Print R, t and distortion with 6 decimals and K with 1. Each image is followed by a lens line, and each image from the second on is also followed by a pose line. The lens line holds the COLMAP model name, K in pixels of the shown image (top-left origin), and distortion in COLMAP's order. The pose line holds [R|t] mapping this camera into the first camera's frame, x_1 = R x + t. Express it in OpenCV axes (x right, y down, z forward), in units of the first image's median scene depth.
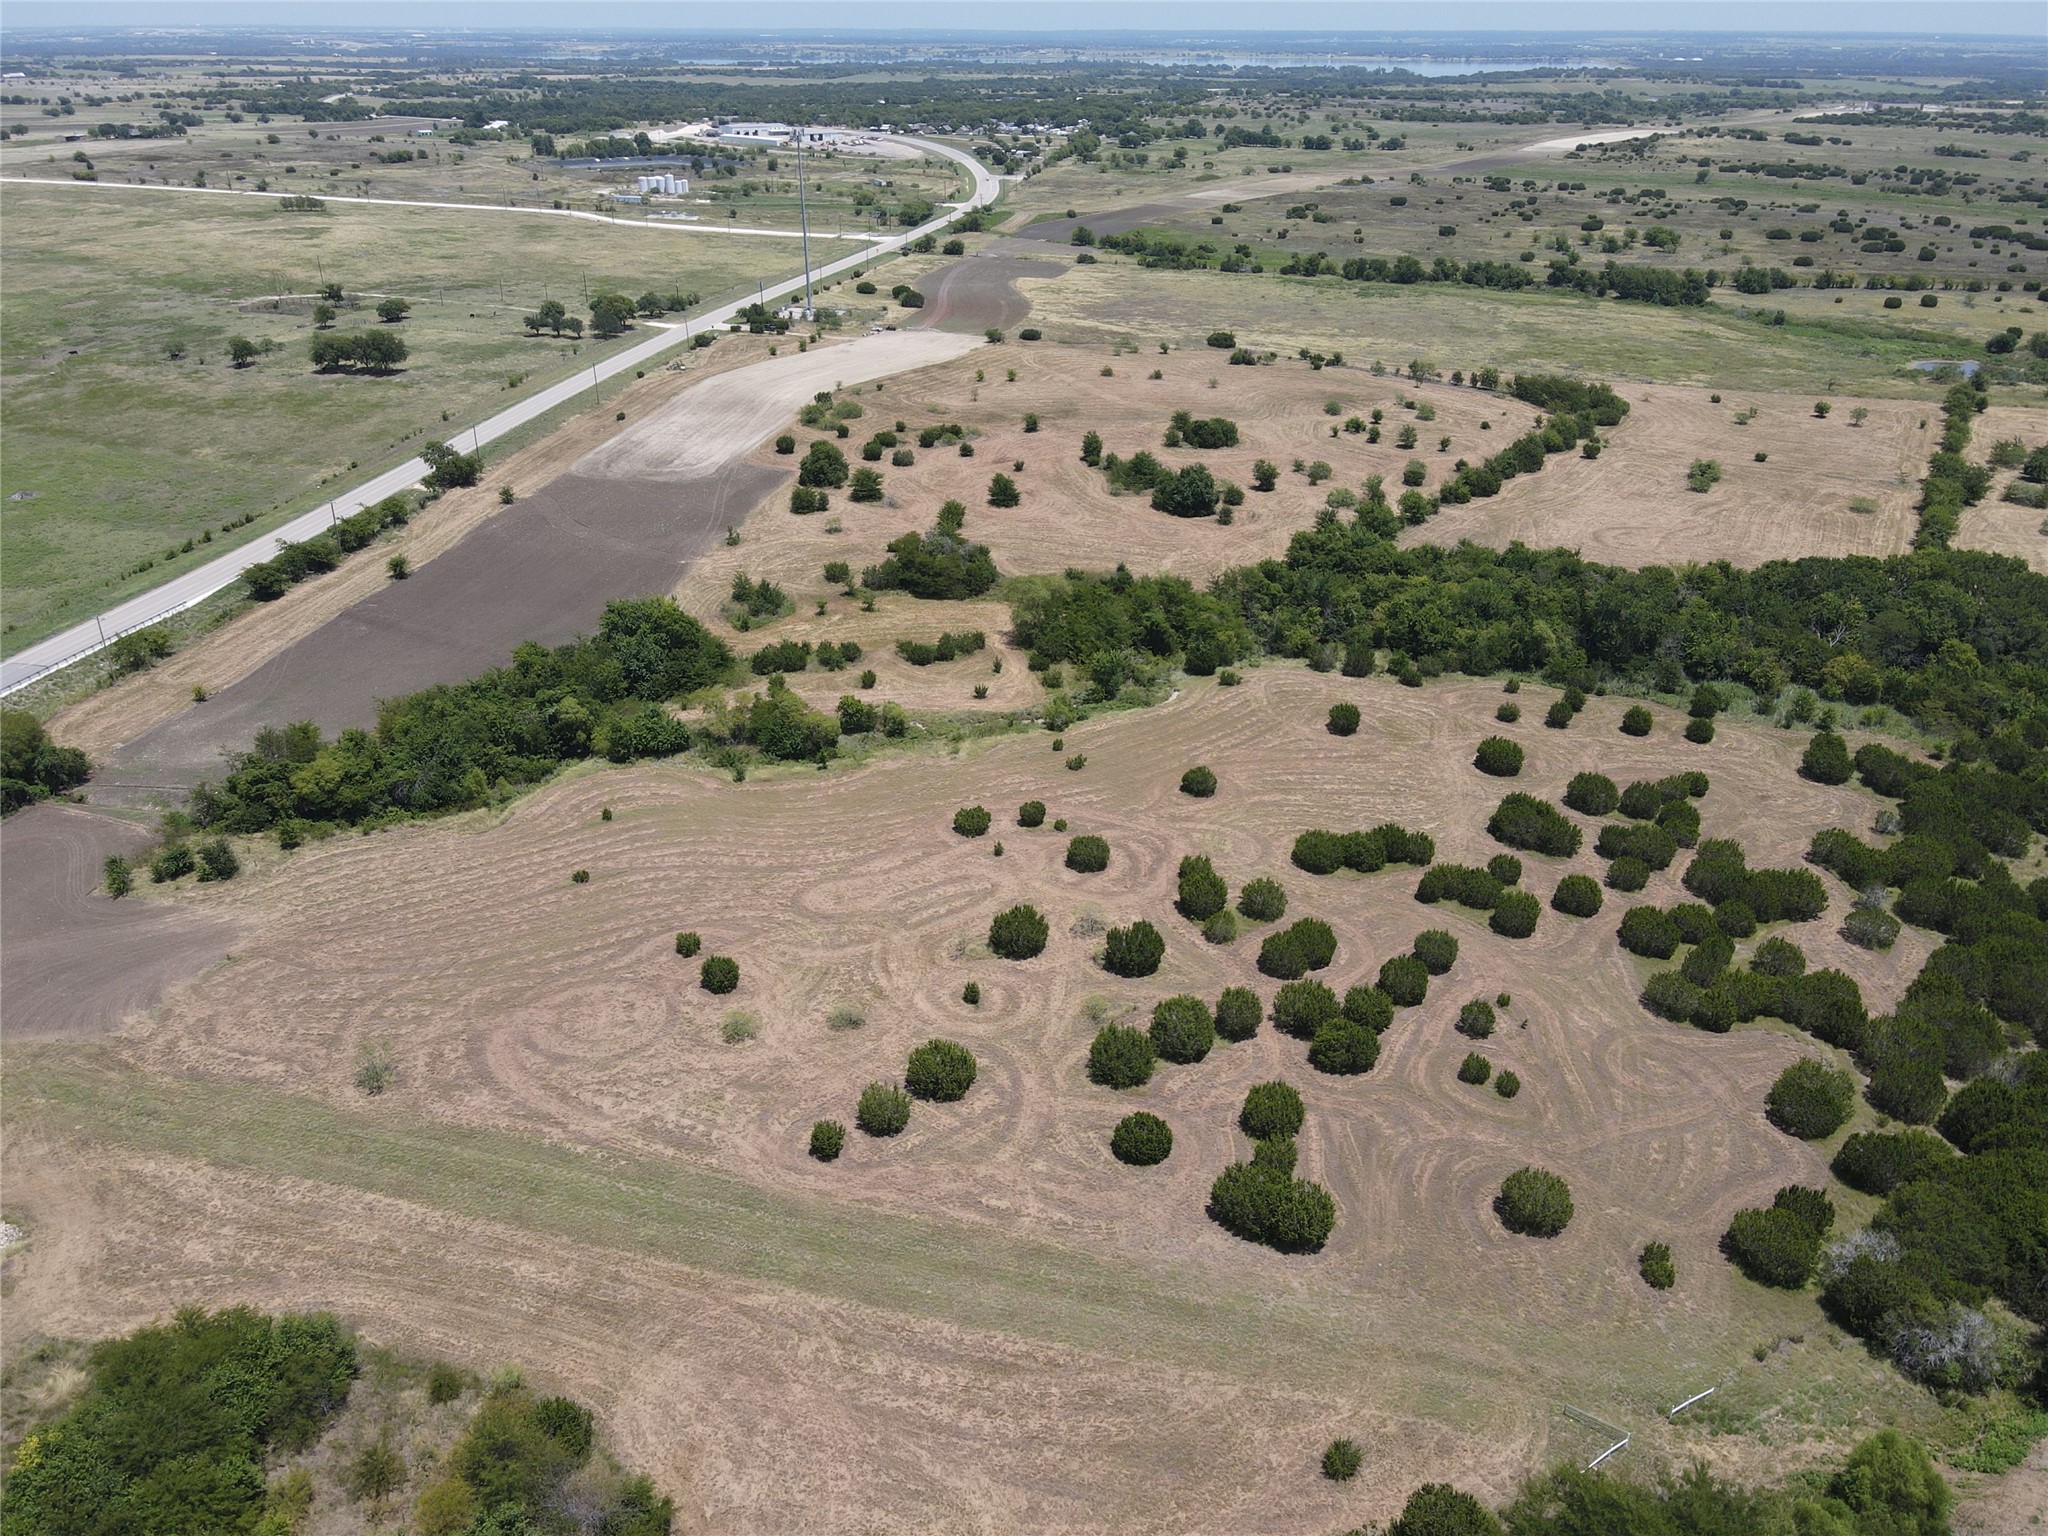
lens RADIAL K [[1474.1, 0, 1025.6], [0, 1474.1, 759.9], [0, 0, 1]] dist [-0.014322, 0.041198]
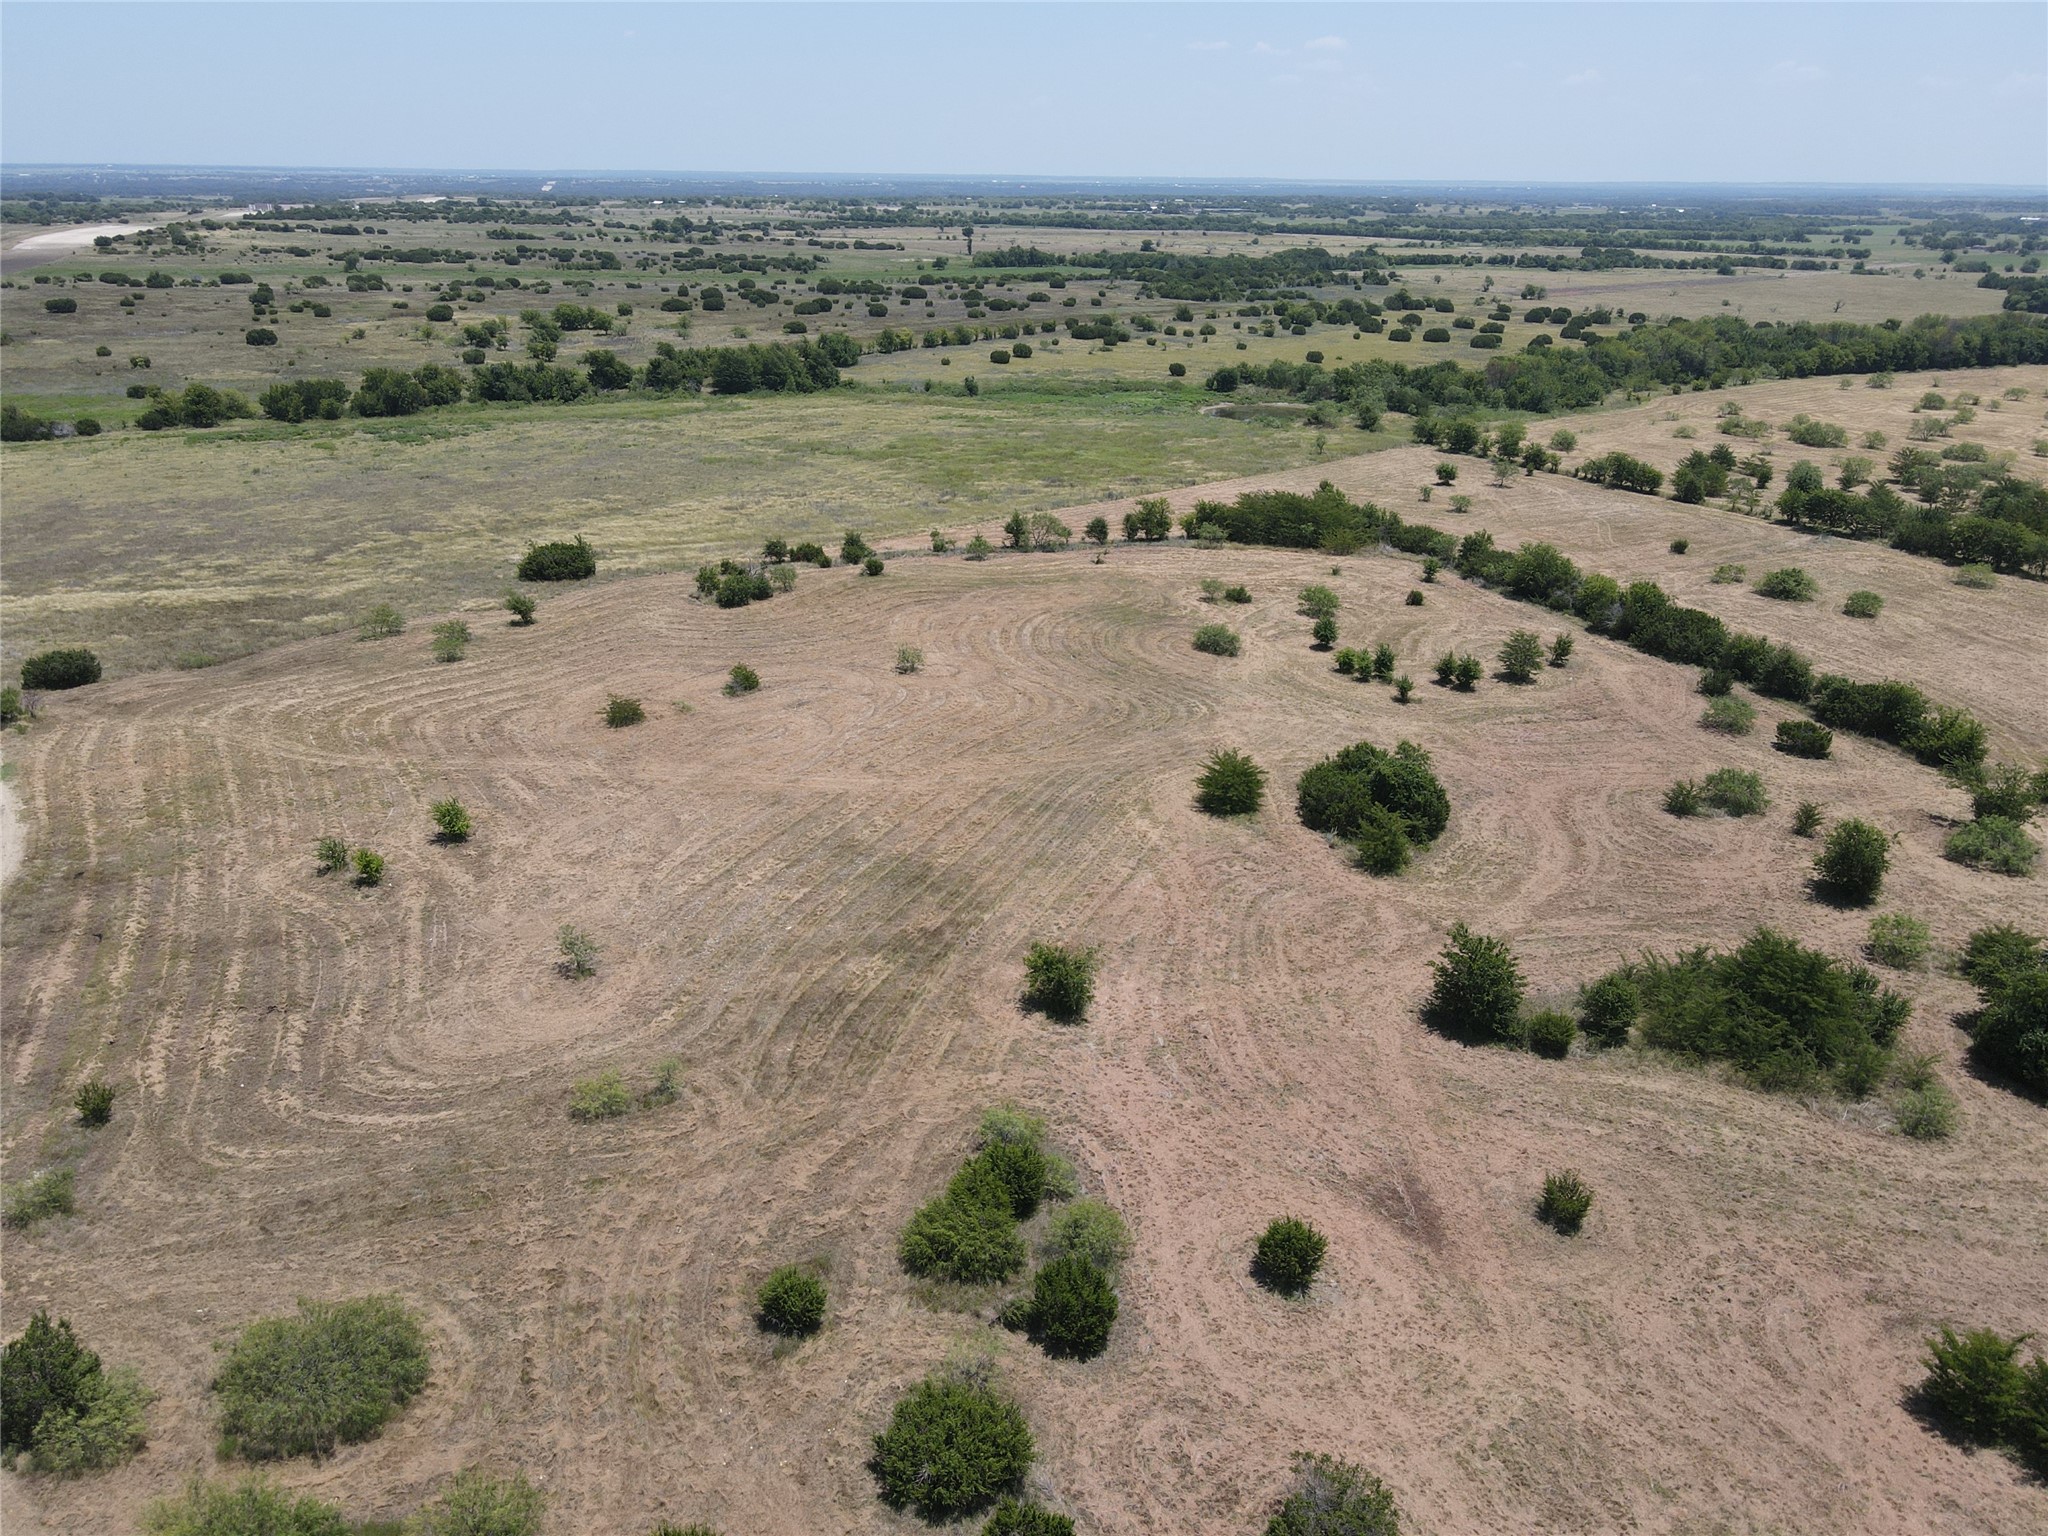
lens RADIAL K [[1504.0, 0, 1019.6], [0, 1504.0, 756.9], [0, 0, 1]] dist [-0.003649, 0.024884]
pose [[0.515522, -0.306371, 0.800233, -0.169756], [0.374537, 0.920527, 0.111144, -0.261076], [-0.770687, 0.242420, 0.589299, 0.747092]]
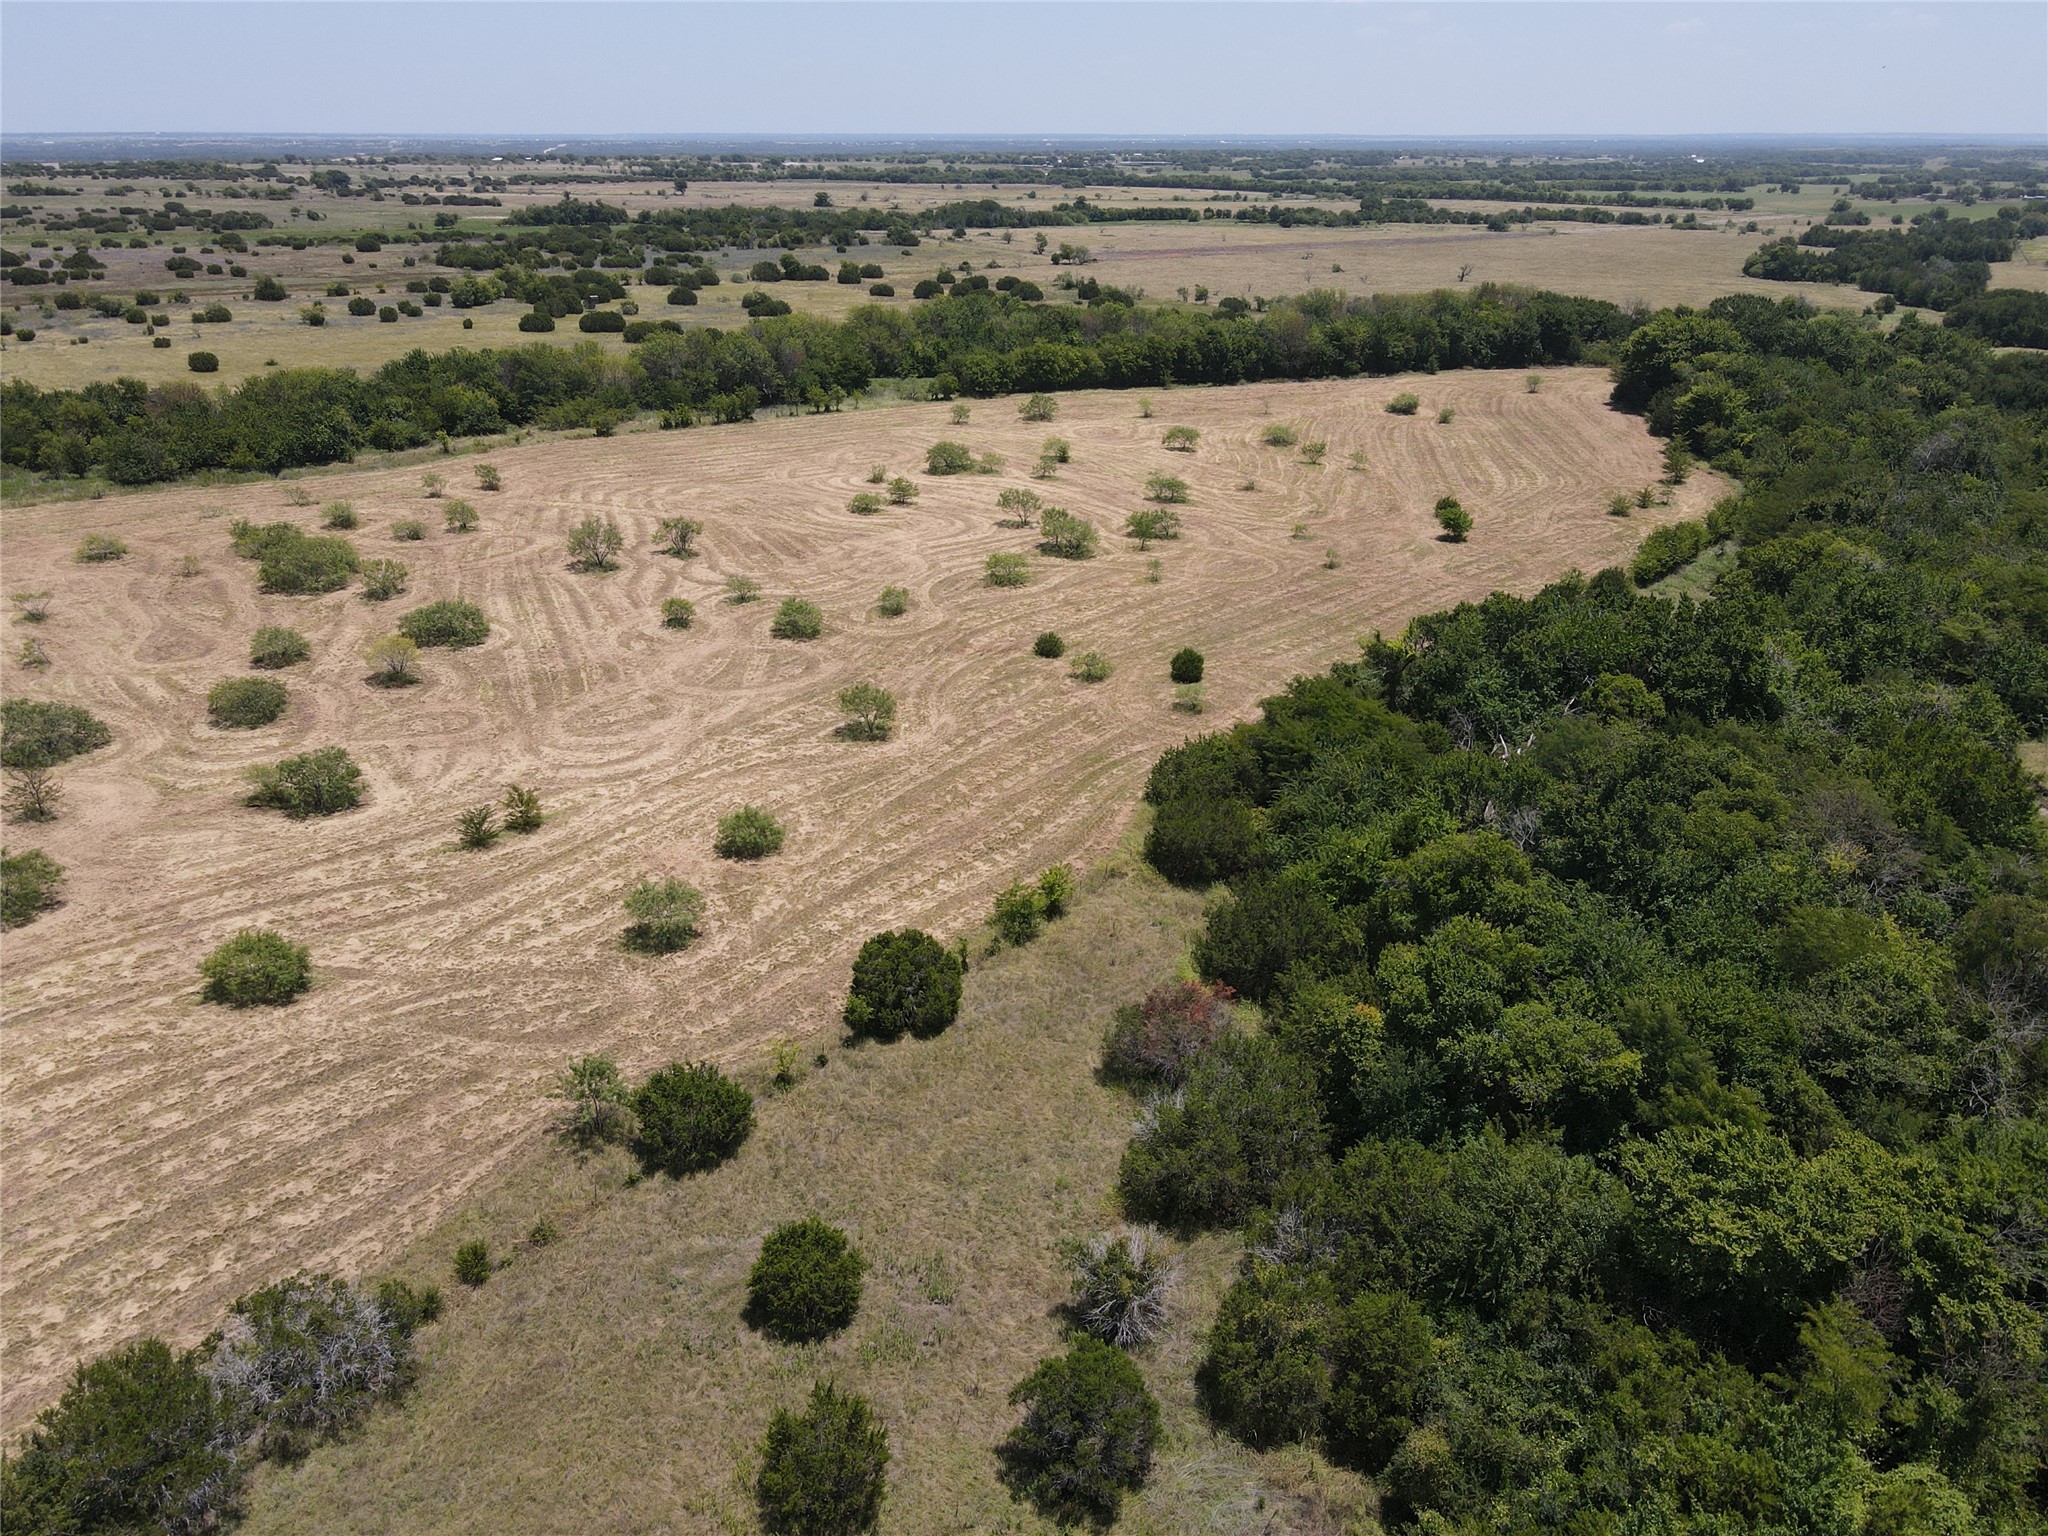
lens RADIAL K [[1504.0, 0, 1019.6], [0, 1504.0, 756.9], [0, 0, 1]] dist [-0.003649, 0.024884]
pose [[0.559305, -0.318008, 0.765539, 0.563454], [0.370294, 0.922077, 0.112496, -0.097017], [-0.741660, 0.220555, 0.633479, 0.482057]]
